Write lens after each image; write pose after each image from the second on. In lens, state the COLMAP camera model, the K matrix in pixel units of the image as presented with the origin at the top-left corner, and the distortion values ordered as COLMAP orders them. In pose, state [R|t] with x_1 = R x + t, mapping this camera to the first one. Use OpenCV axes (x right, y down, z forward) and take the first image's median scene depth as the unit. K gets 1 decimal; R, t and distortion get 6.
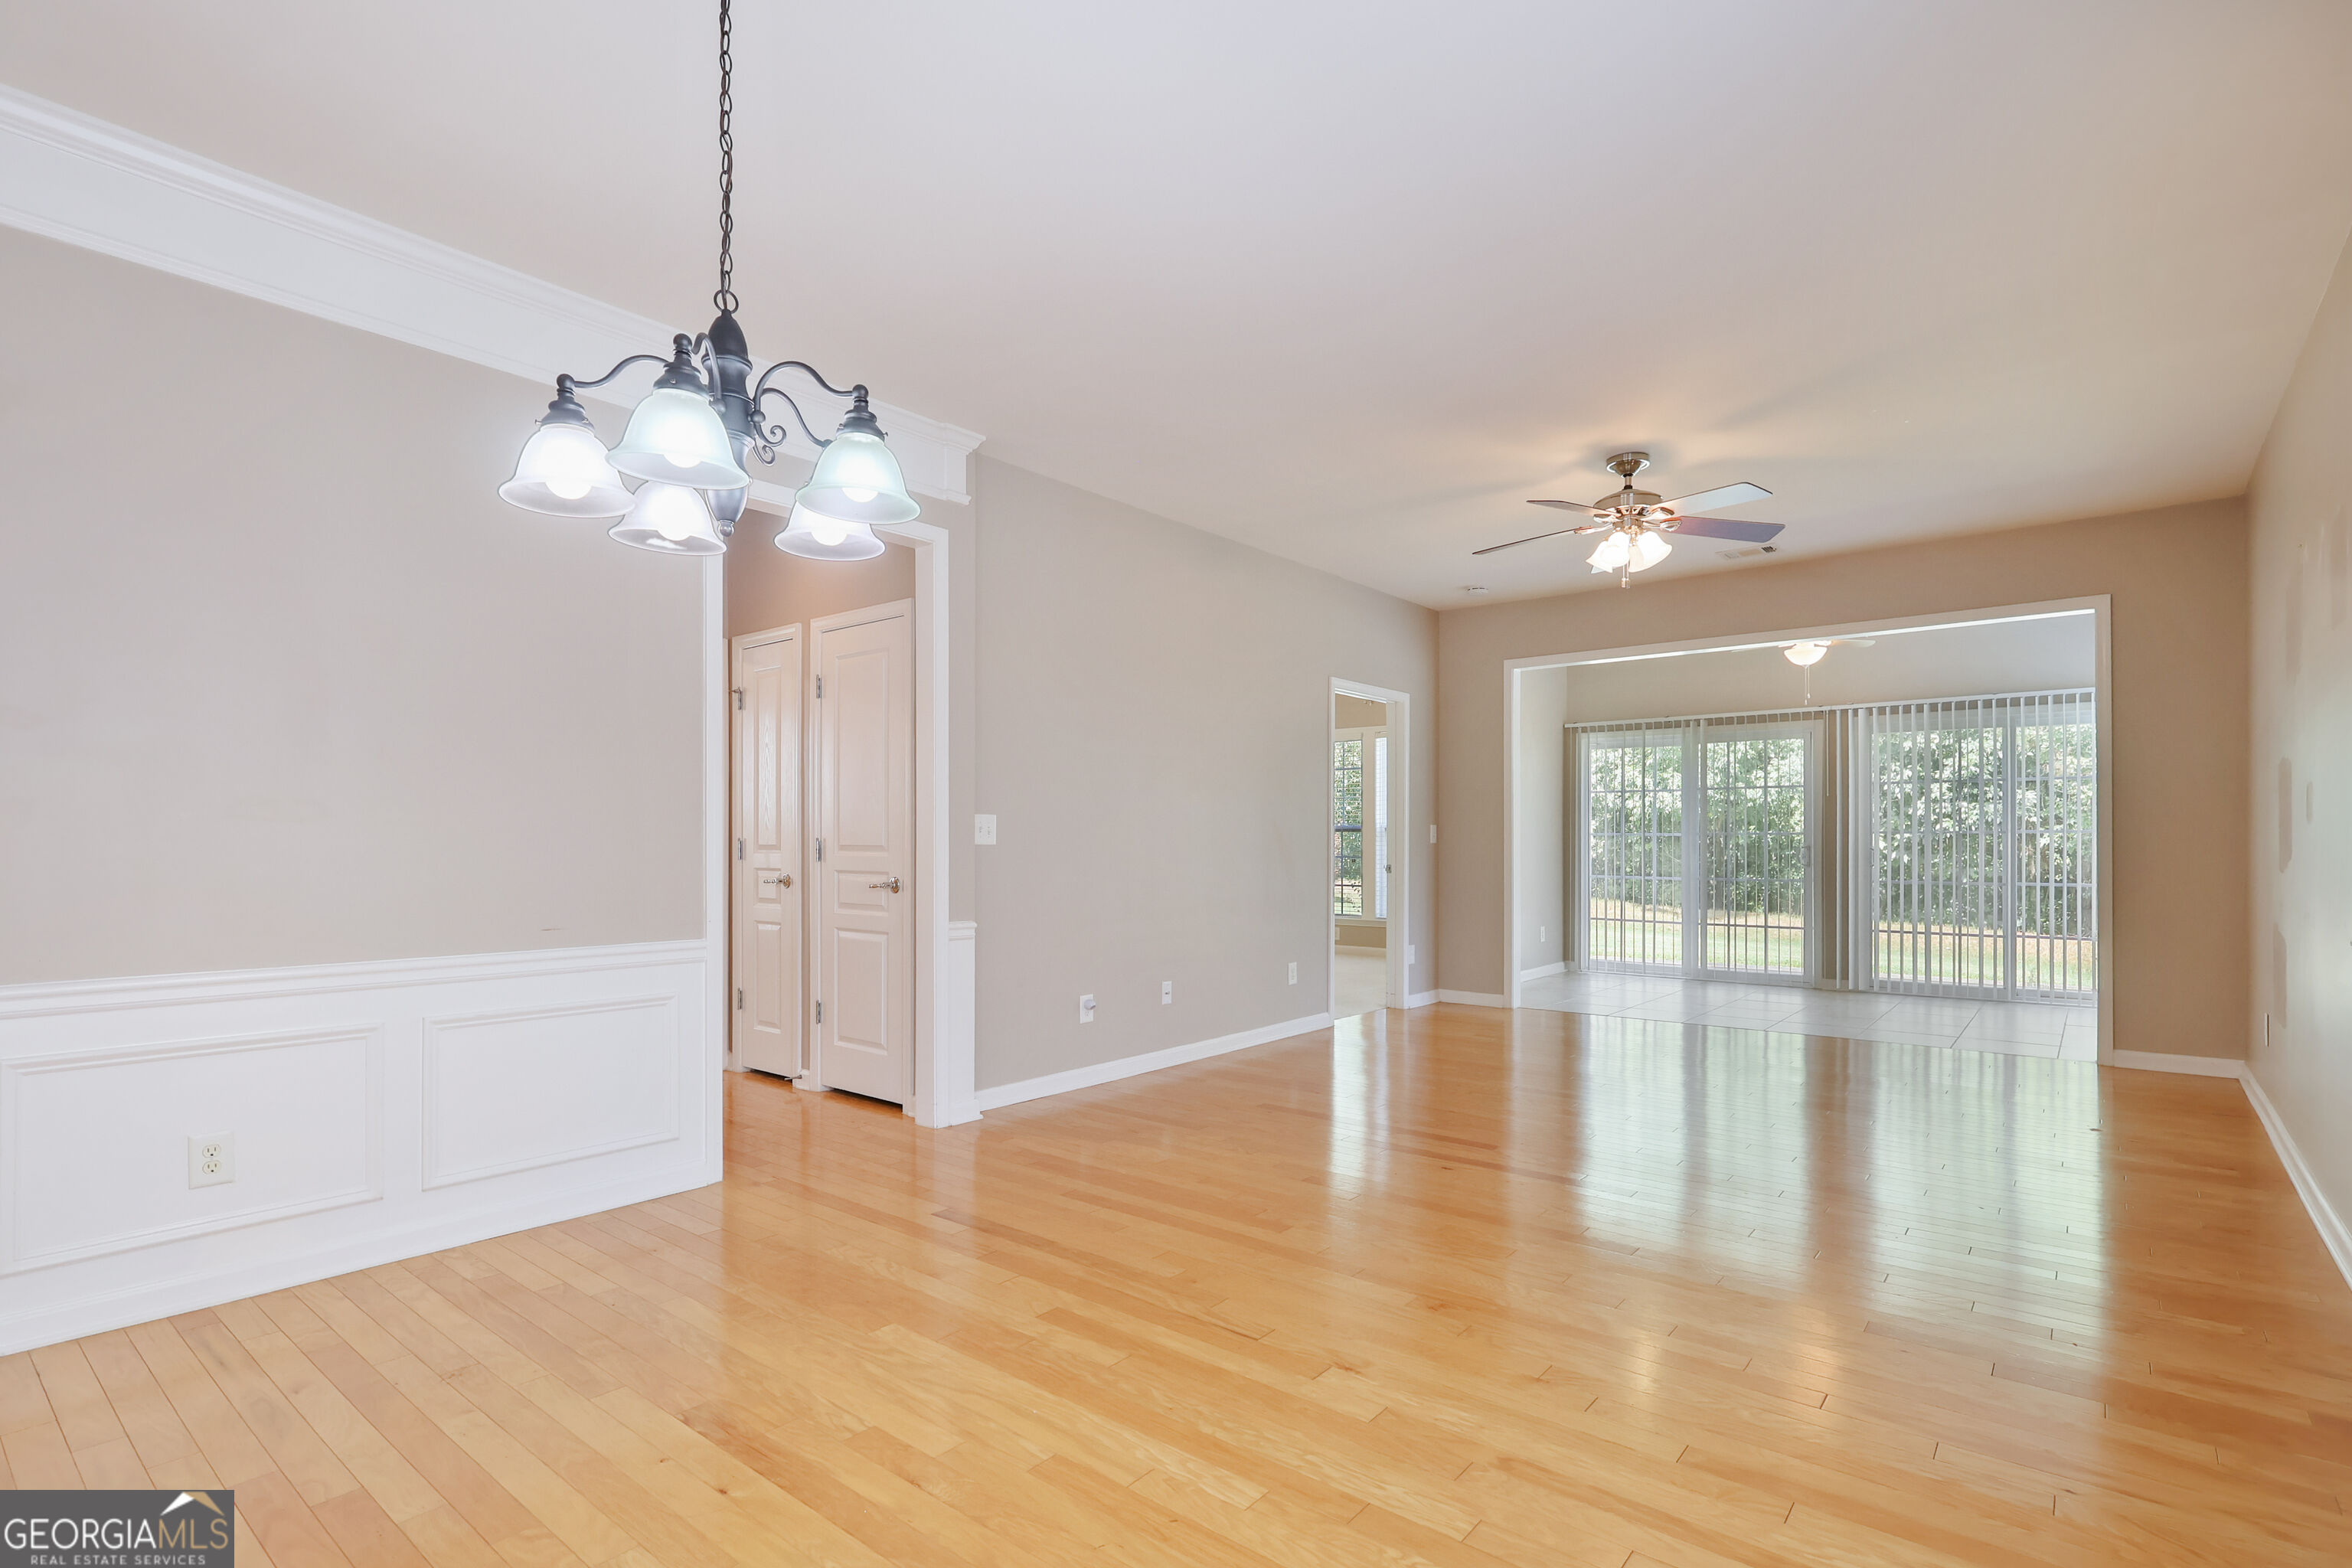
lens RADIAL K [[1108.1, 0, 1183.4], [0, 1108.1, 849.6], [0, 0, 1]] dist [-0.000751, 0.001205]
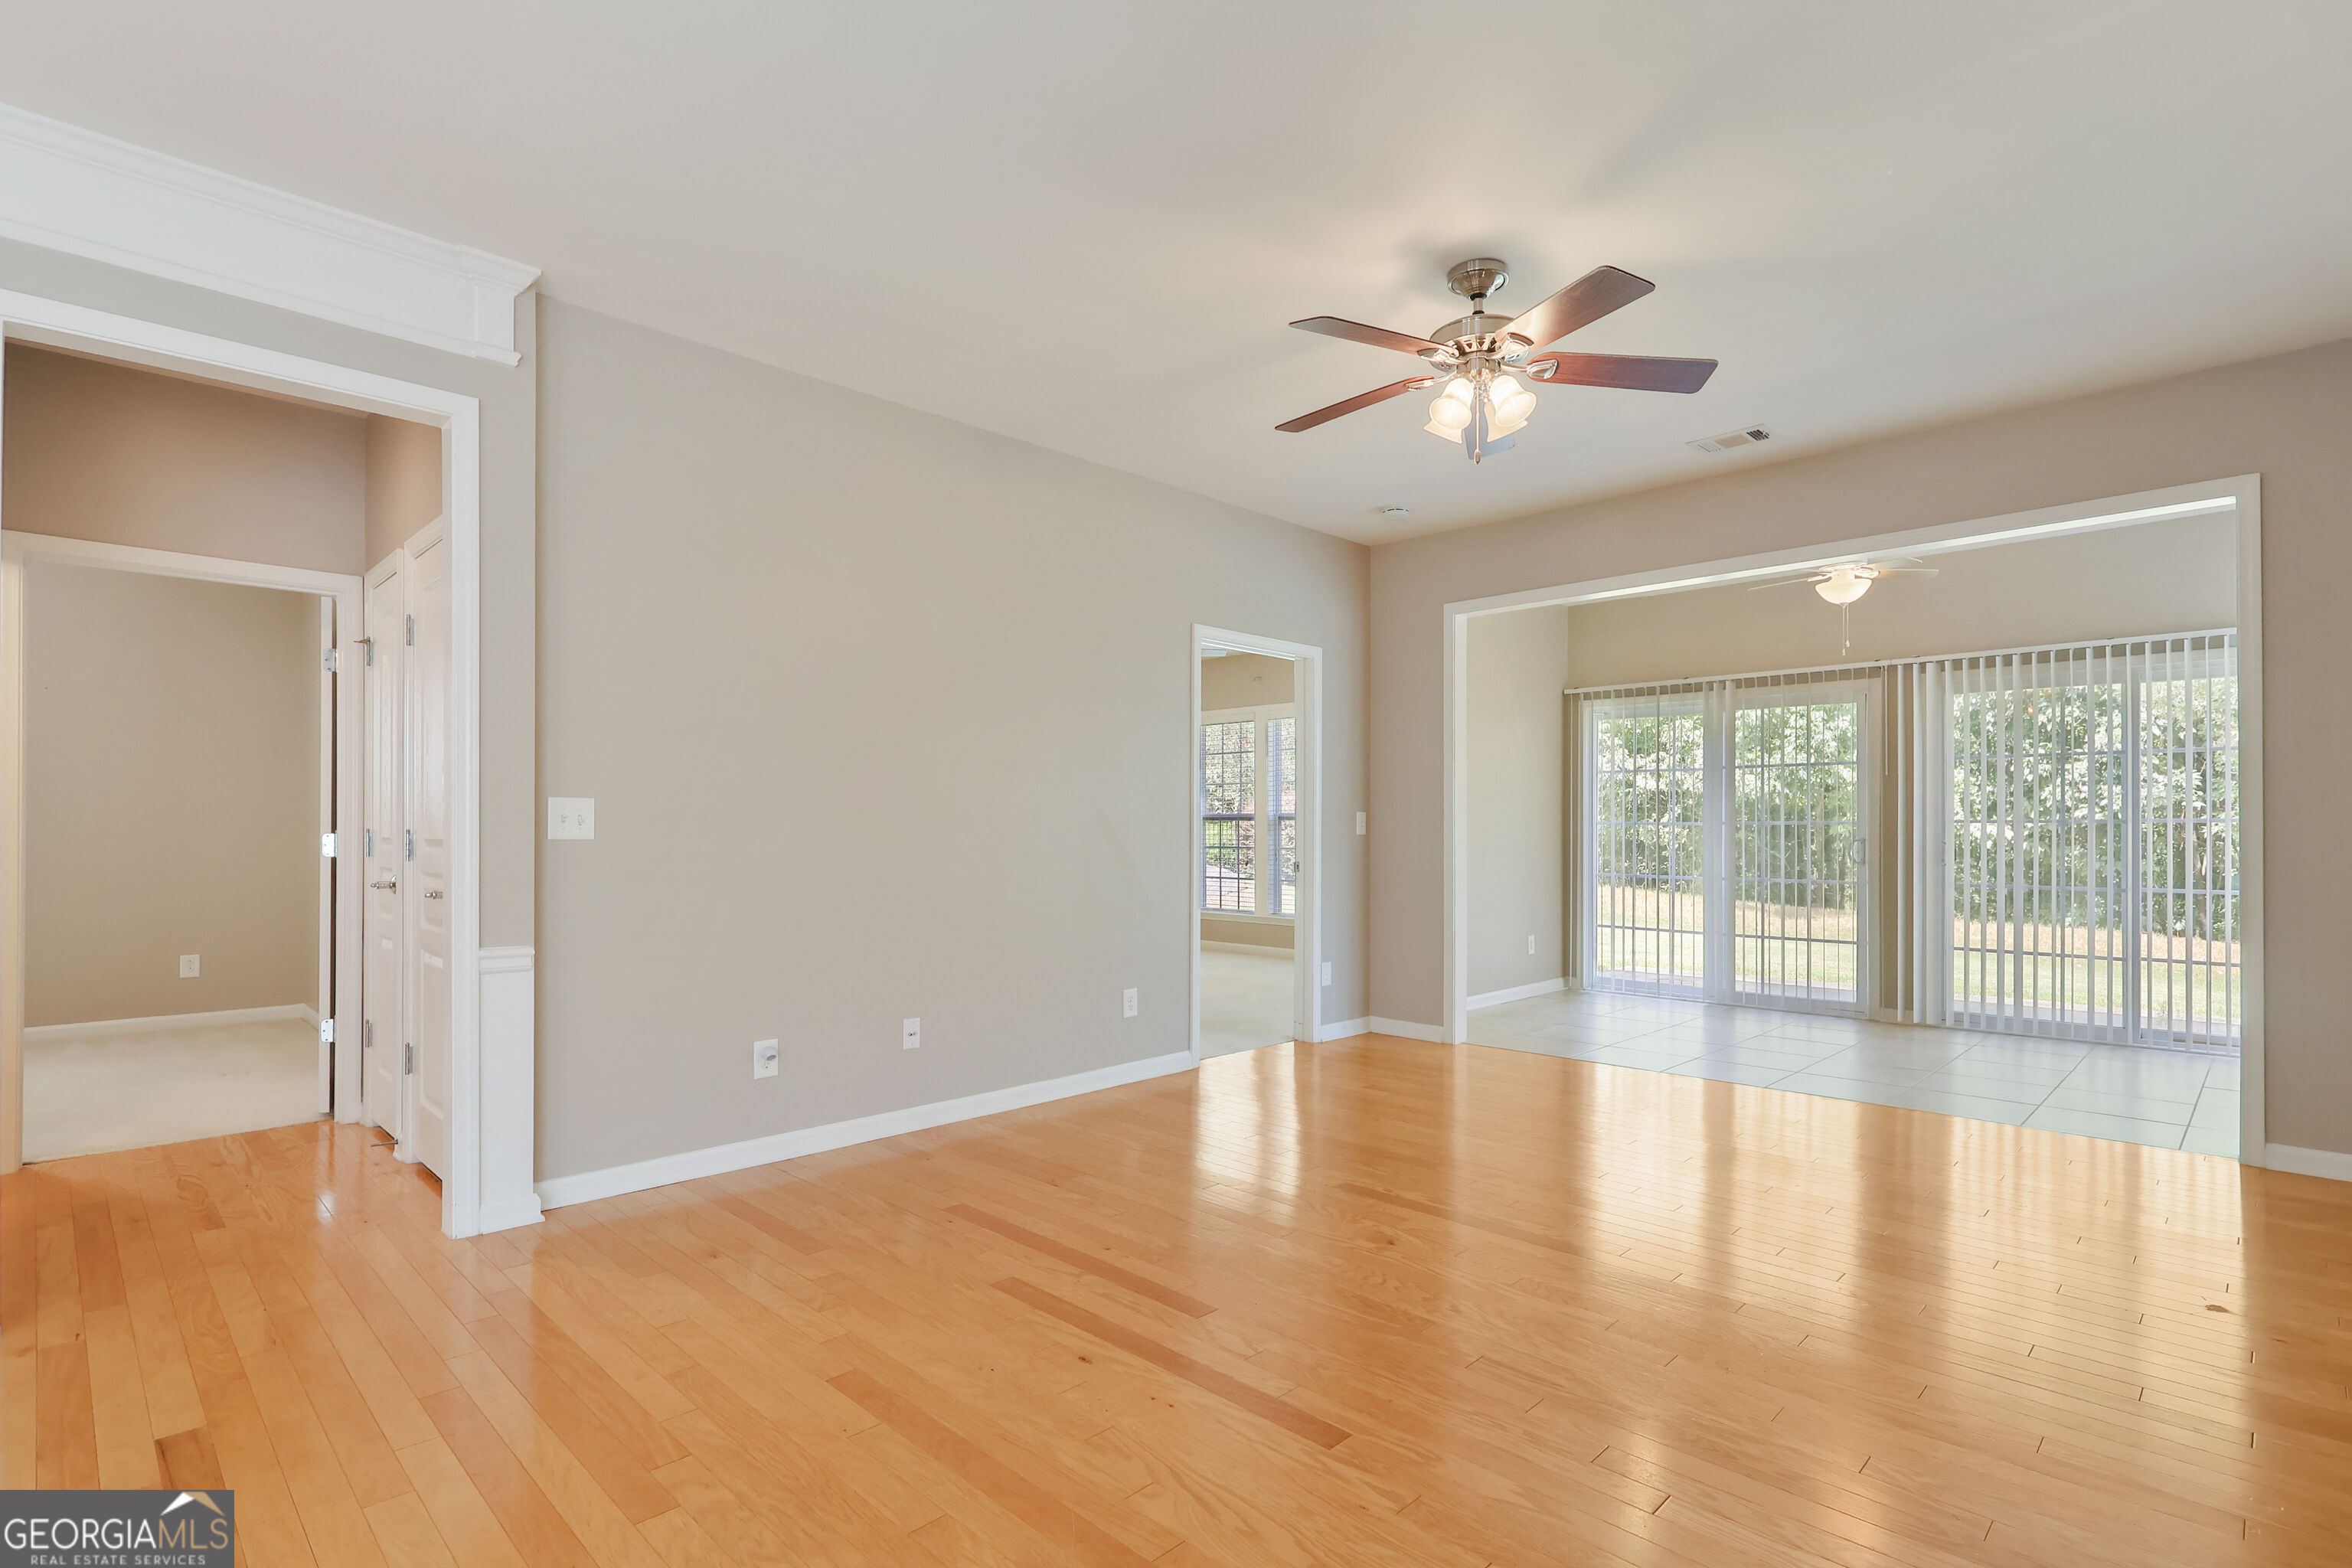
lens RADIAL K [[1108.1, 0, 1192.7], [0, 1108.1, 834.3], [0, 0, 1]] dist [-0.000751, 0.001205]
pose [[0.995899, 0.001687, -0.090454, 0.180736], [-0.001898, 0.999996, -0.002241, -0.004179], [0.090449, 0.002403, 0.995898, 0.193502]]
